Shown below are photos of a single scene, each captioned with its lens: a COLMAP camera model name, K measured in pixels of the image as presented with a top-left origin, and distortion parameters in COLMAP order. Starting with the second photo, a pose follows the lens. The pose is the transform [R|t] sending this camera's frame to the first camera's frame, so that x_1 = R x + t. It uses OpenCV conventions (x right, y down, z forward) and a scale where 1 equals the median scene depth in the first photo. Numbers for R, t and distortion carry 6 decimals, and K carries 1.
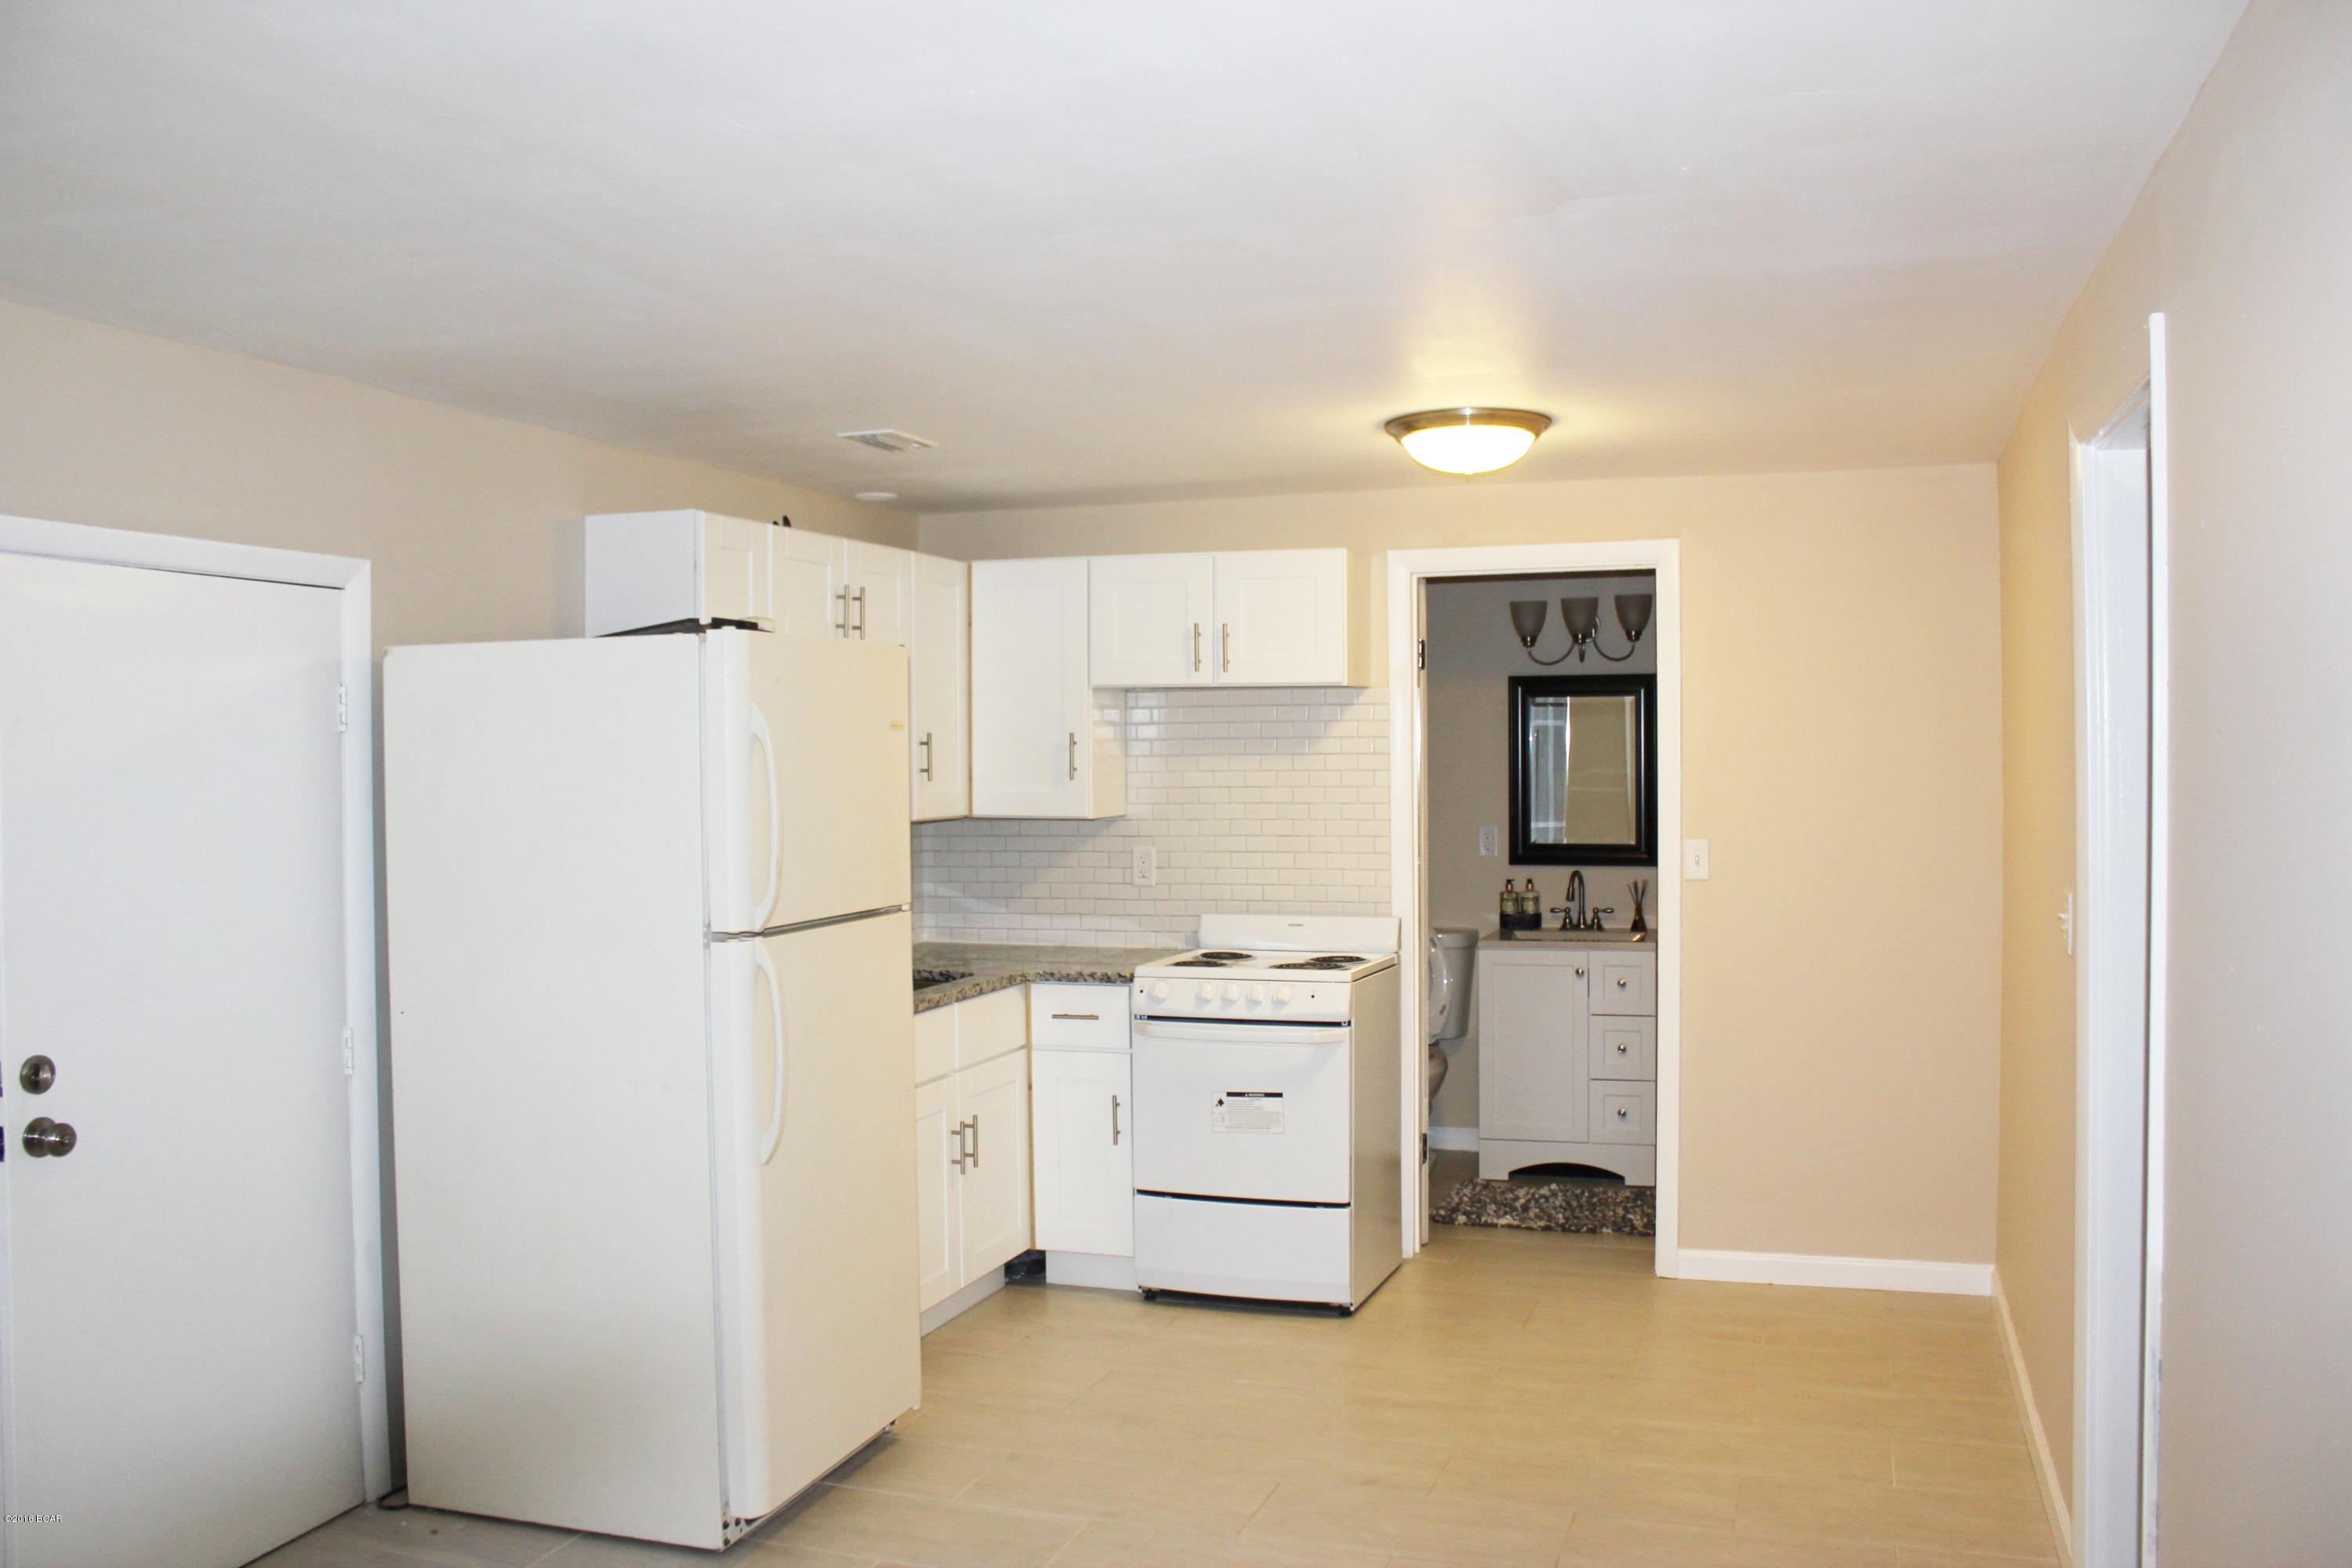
lens RADIAL K [[1994.8, 0, 1176.0], [0, 1994.8, 784.0], [0, 0, 1]] dist [-0.163531, 0.154510]
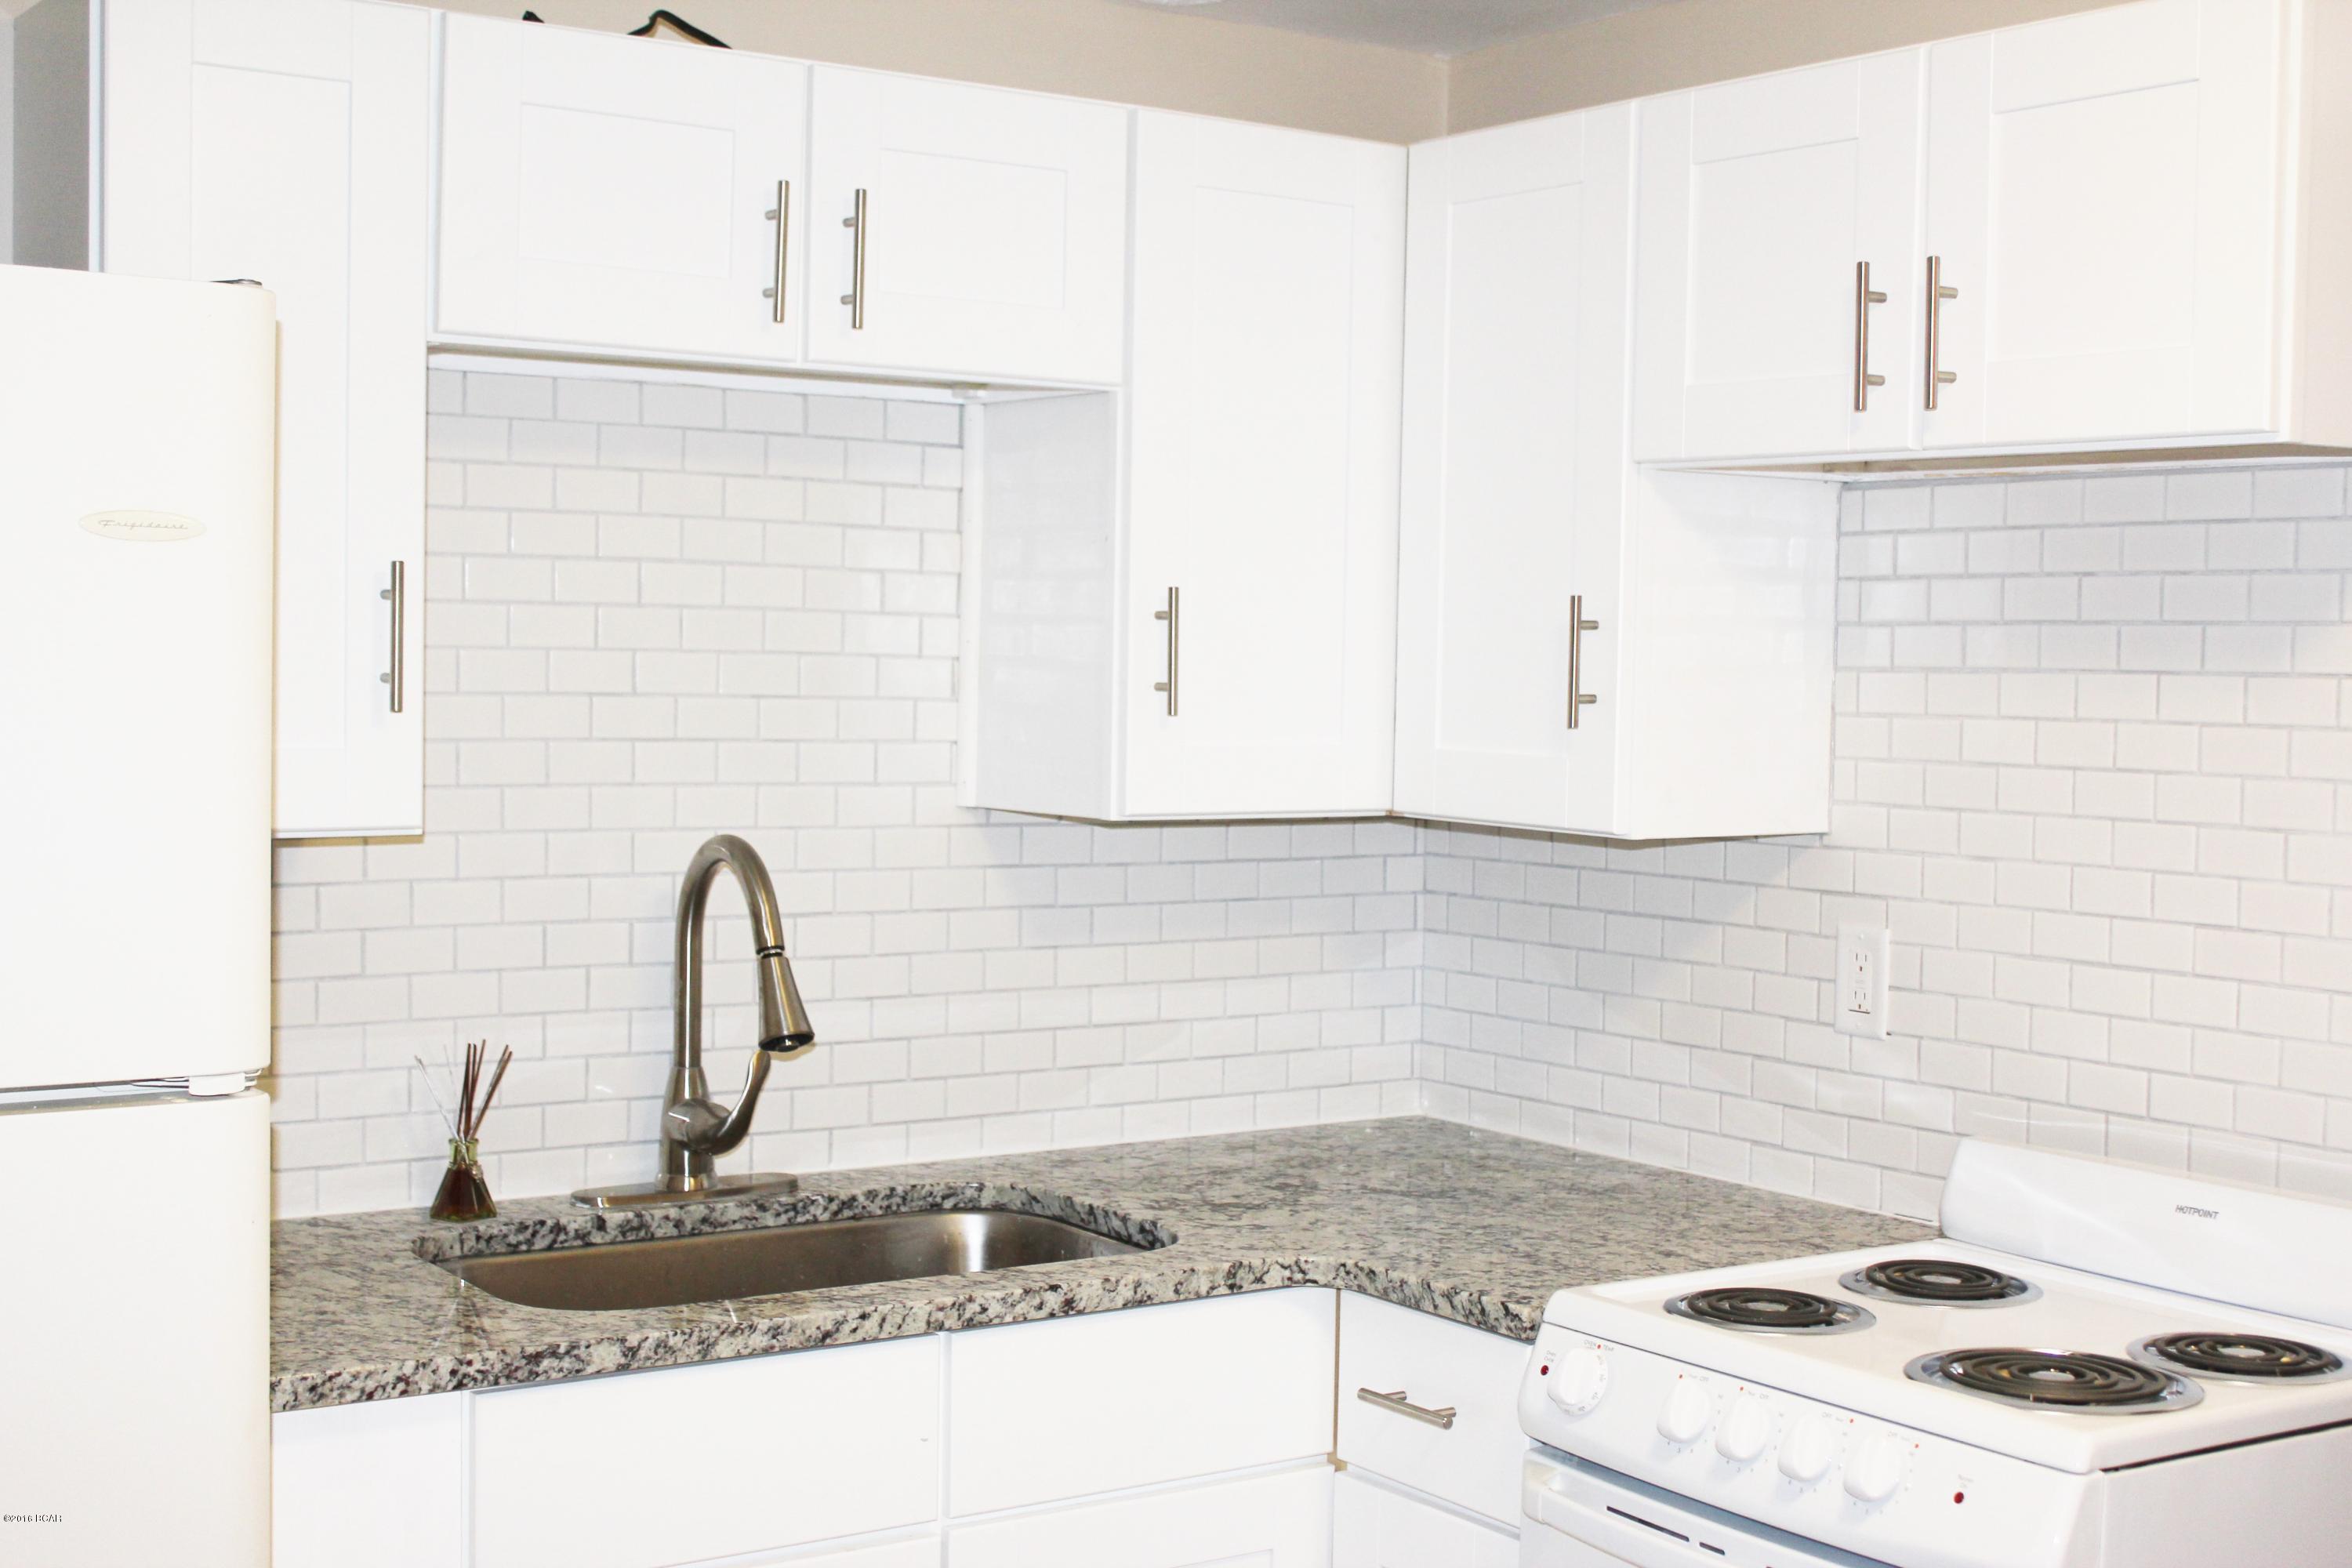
lens RADIAL K [[2903.4, 0, 1176.0], [0, 2903.4, 784.0], [0, 0, 1]] dist [-0.092665, -0.000358]
pose [[0.794824, 0.050686, -0.604719, 0.211783], [-0.036845, 0.998698, 0.035280, -0.007831], [0.605720, -0.005760, 0.795657, 0.560657]]
